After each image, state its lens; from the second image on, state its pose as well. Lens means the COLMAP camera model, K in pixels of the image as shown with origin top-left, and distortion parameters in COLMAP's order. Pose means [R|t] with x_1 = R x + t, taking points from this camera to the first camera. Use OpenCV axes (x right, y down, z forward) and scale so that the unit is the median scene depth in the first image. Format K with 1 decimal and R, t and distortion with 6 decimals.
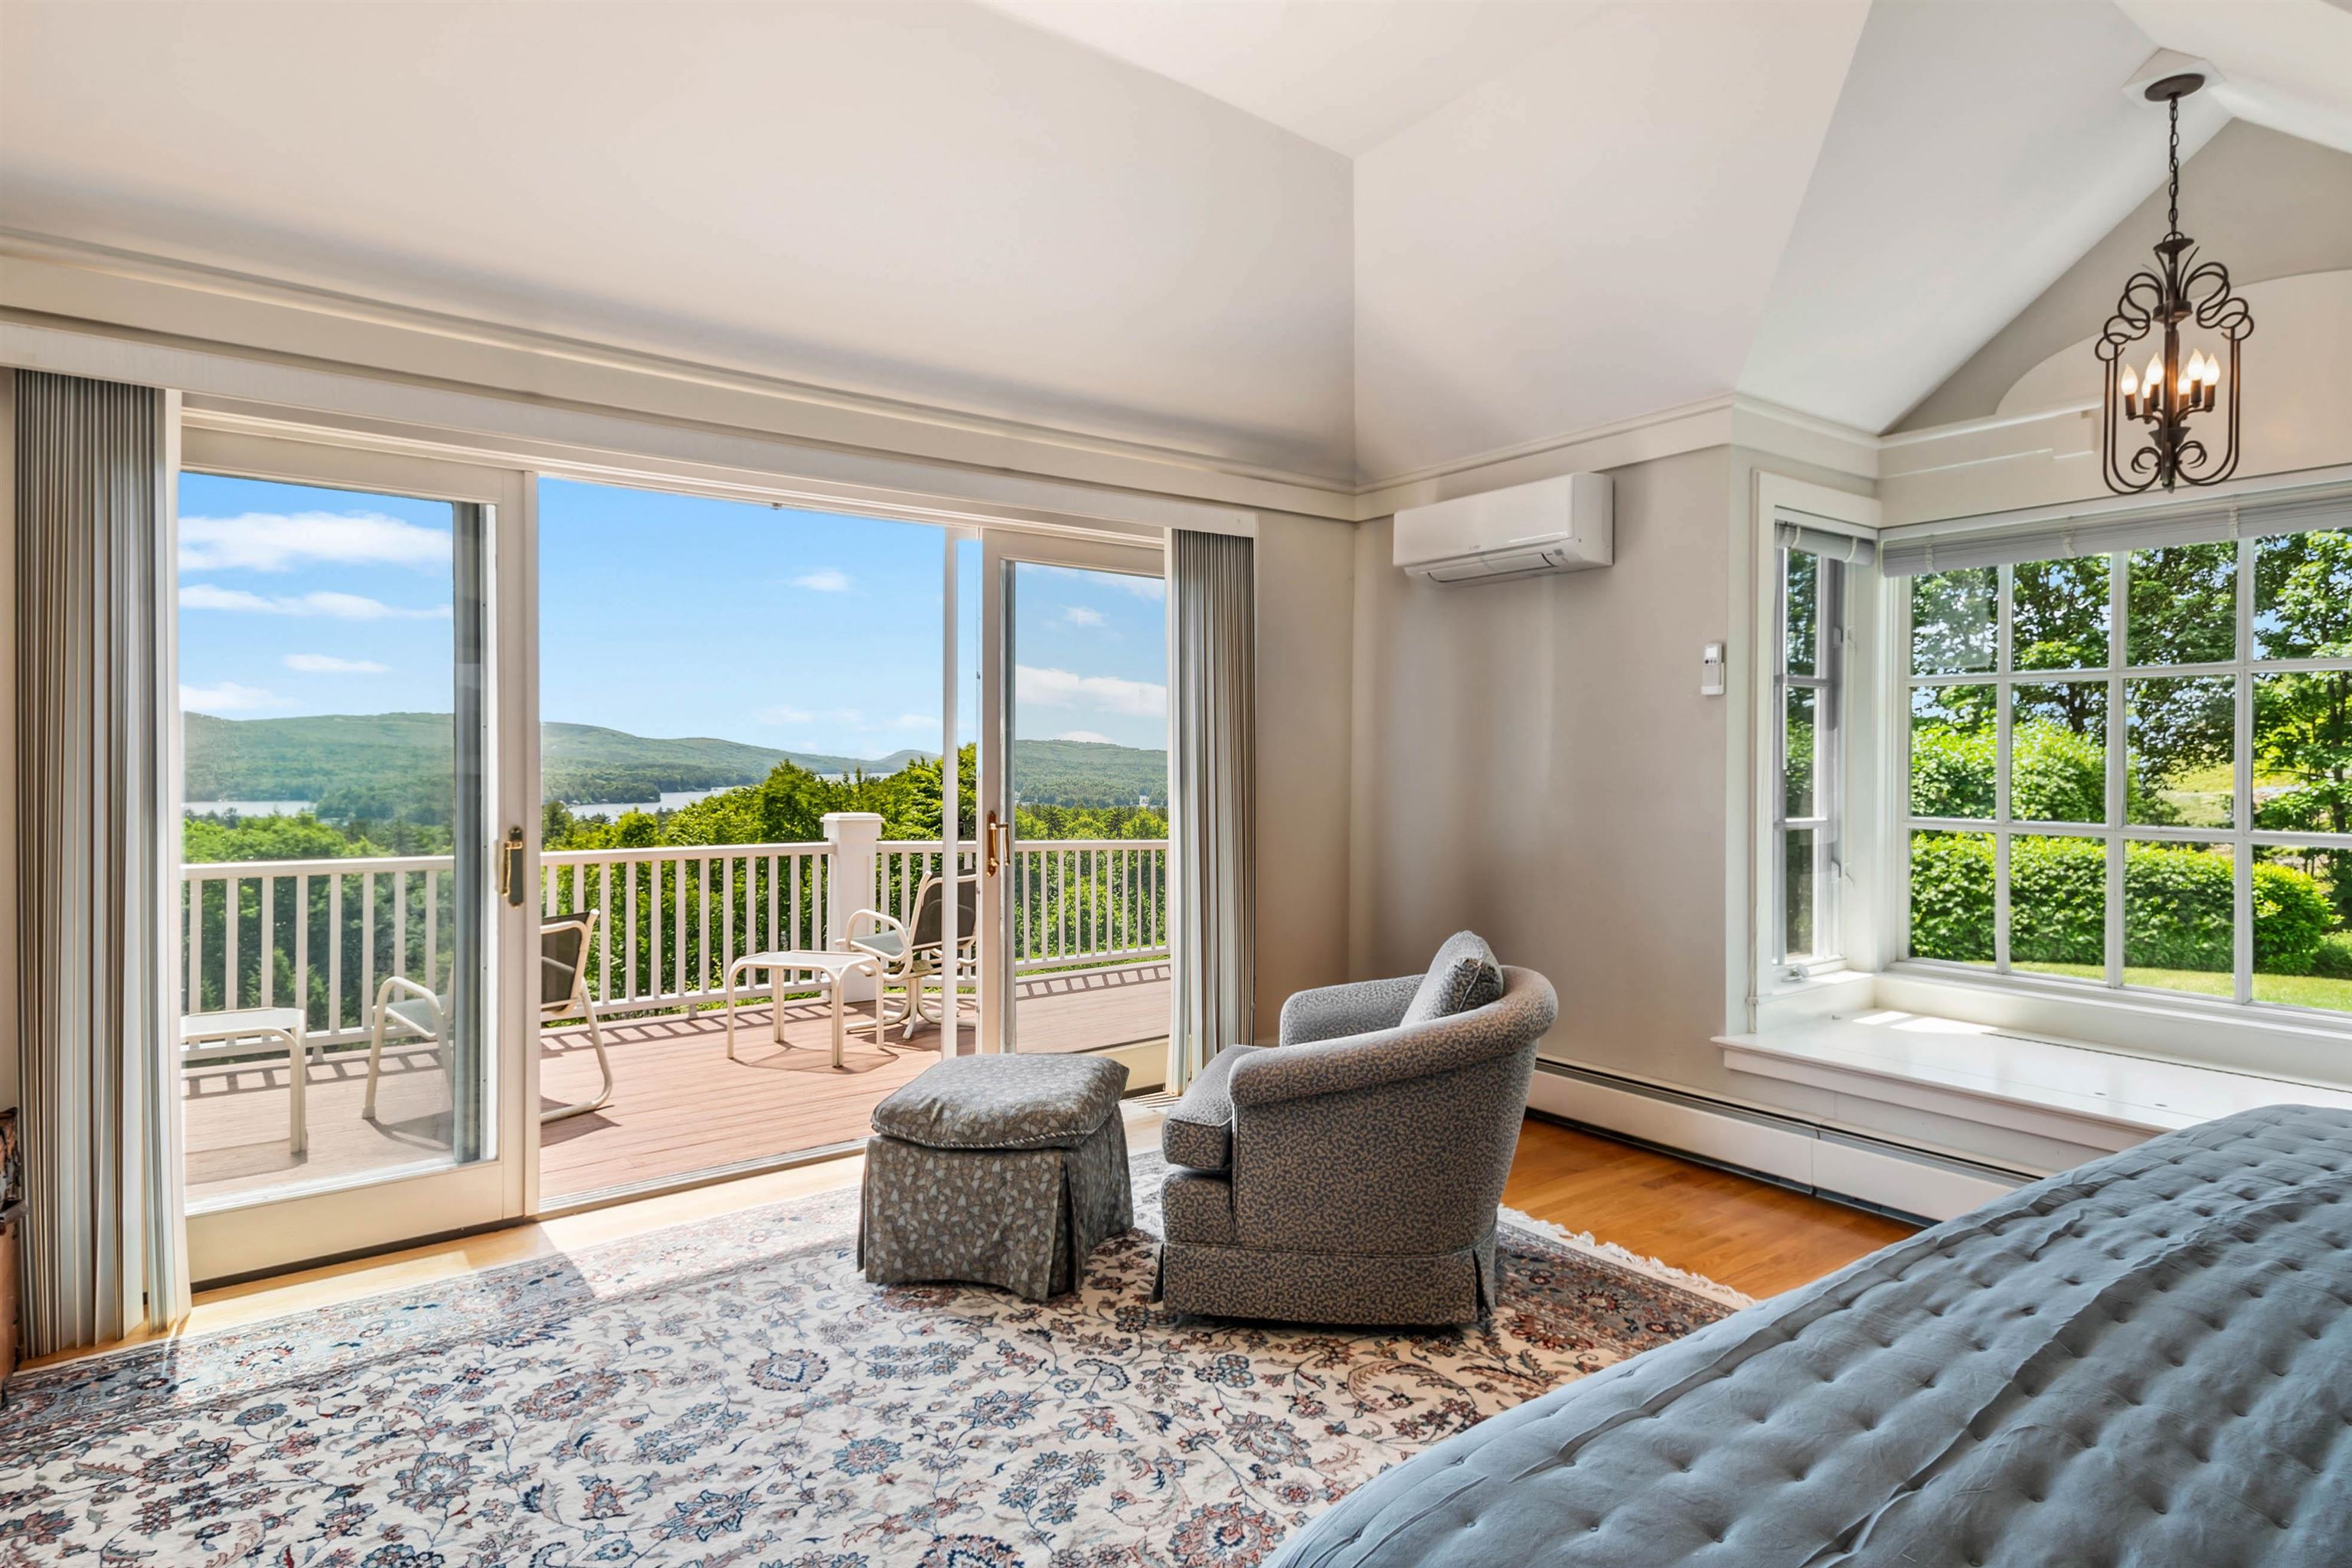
lens RADIAL K [[1236.1, 0, 1189.1], [0, 1236.1, 769.6], [0, 0, 1]] dist [0.024799, -0.013474]
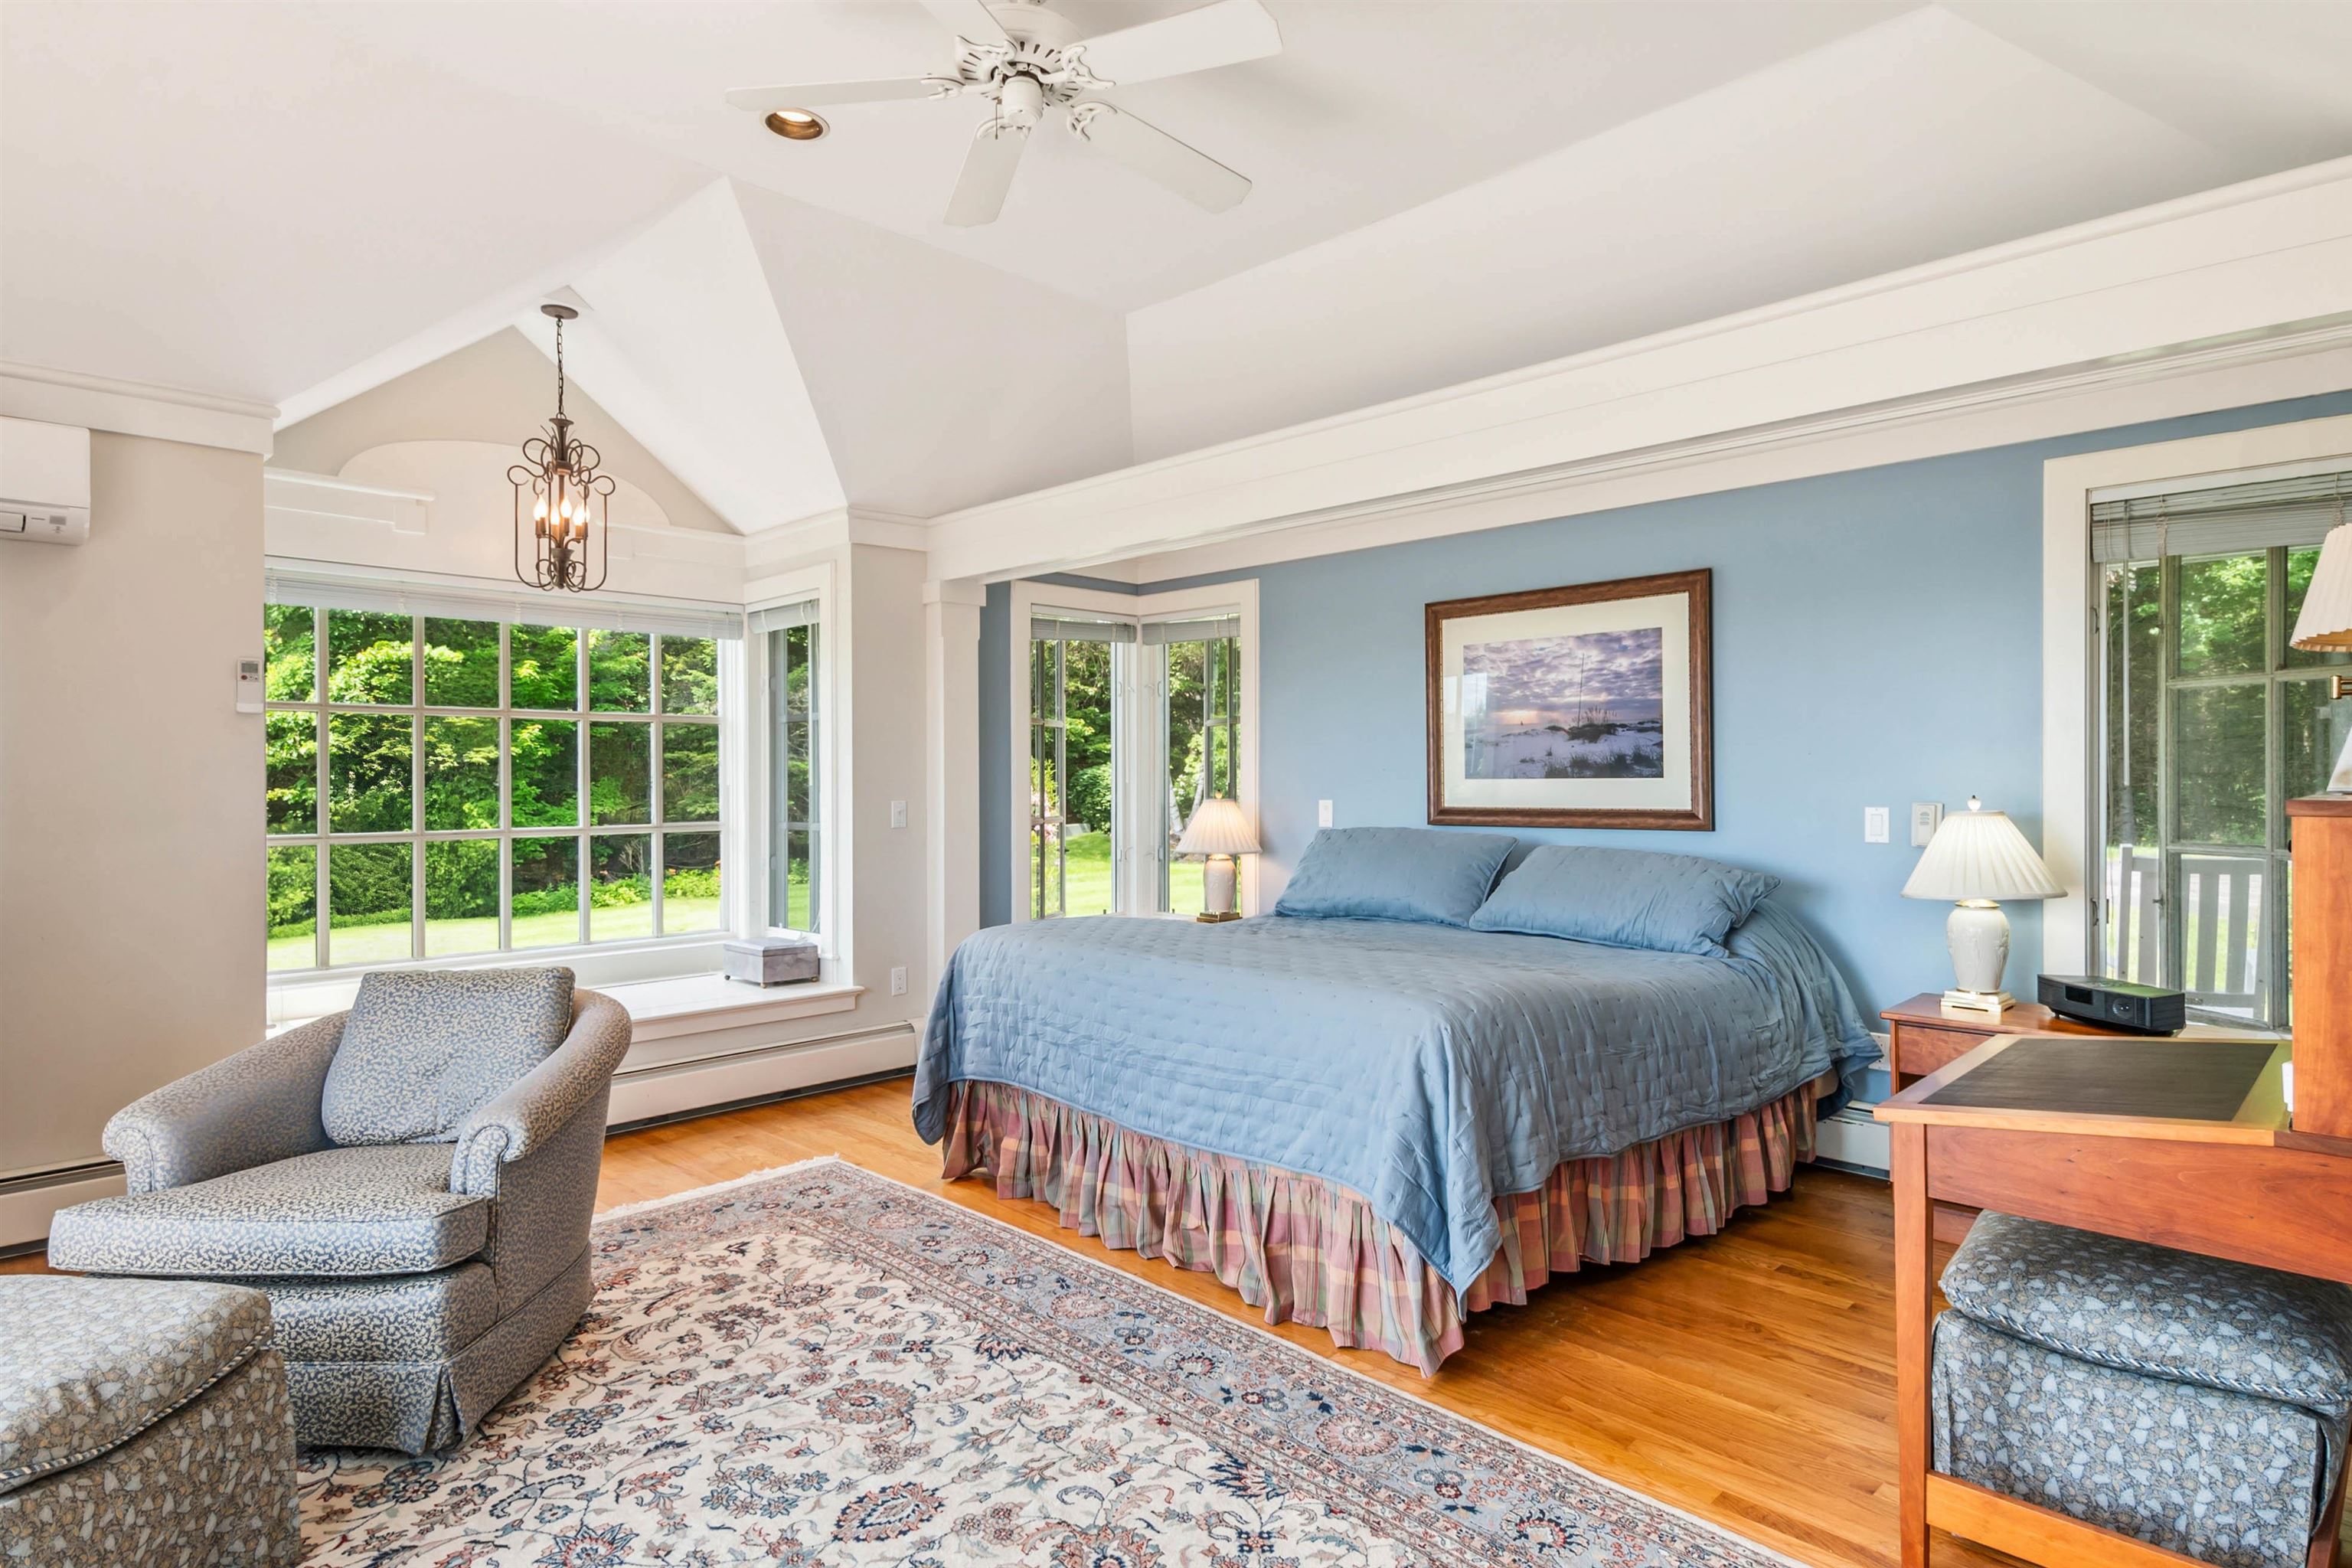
lens RADIAL K [[1236.1, 0, 1187.4], [0, 1236.1, 781.4], [0, 0, 1]] dist [0.024799, -0.013474]
pose [[-0.141973, -0.003018, 0.989866, -1.000959], [0.011285, 0.999925, 0.004668, -0.006603], [-0.989806, 0.011833, -0.141929, 0.680546]]
